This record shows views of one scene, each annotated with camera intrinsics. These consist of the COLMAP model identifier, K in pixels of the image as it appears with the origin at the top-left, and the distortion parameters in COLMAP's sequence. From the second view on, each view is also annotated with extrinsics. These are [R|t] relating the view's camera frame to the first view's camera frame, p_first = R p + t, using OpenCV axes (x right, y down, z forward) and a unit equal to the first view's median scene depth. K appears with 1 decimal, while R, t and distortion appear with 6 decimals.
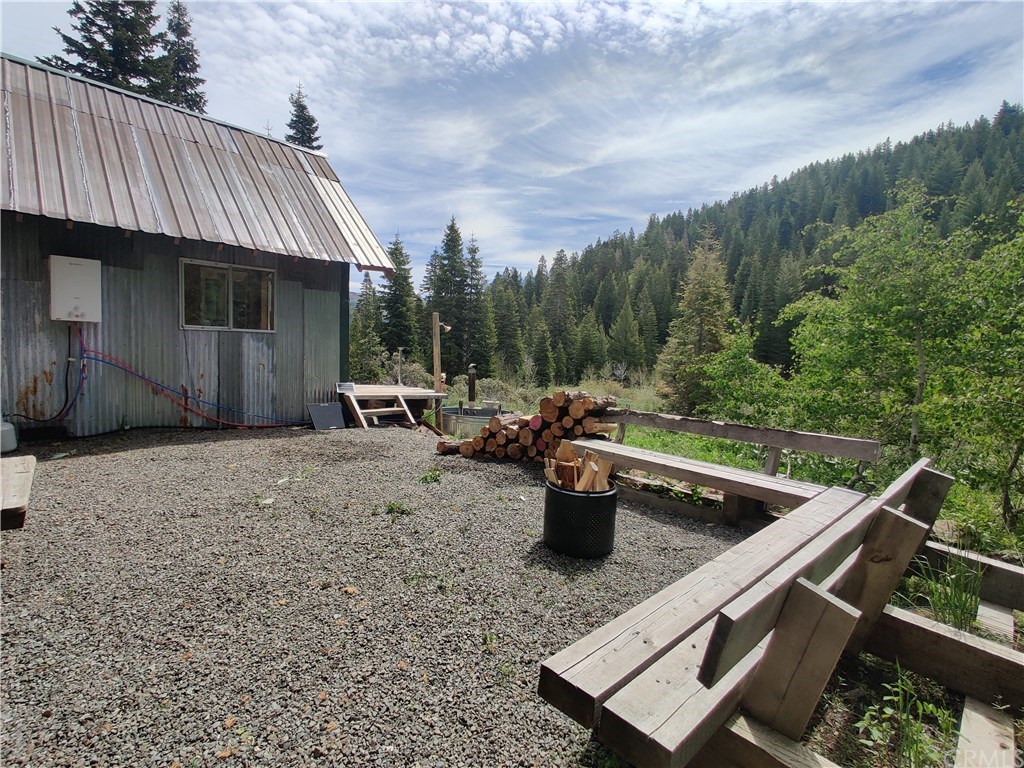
lens RADIAL K [[496.9, 0, 512.7], [0, 496.9, 383.6], [0, 0, 1]] dist [0.000711, 0.000374]
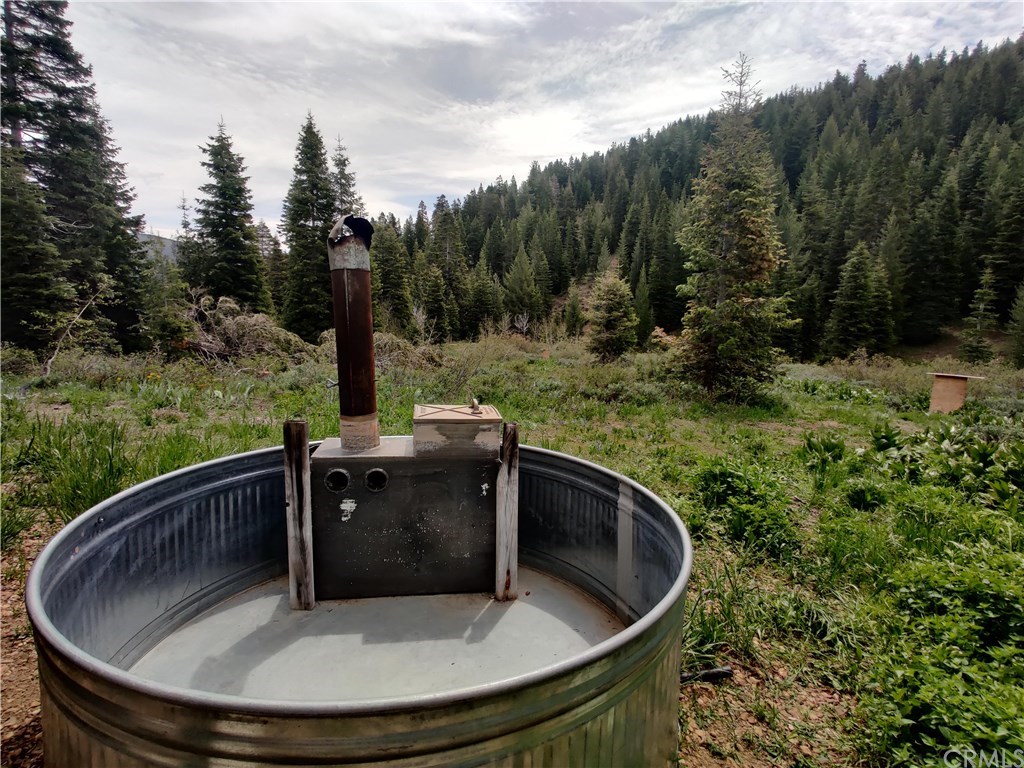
lens RADIAL K [[496.9, 0, 511.1], [0, 496.9, 384.2], [0, 0, 1]] dist [0.000711, 0.000374]
pose [[0.973213, -0.053059, 0.223697, -0.017152], [0.032998, 0.995167, 0.092487, 0.001900], [-0.227523, -0.082628, 0.970261, 0.205049]]
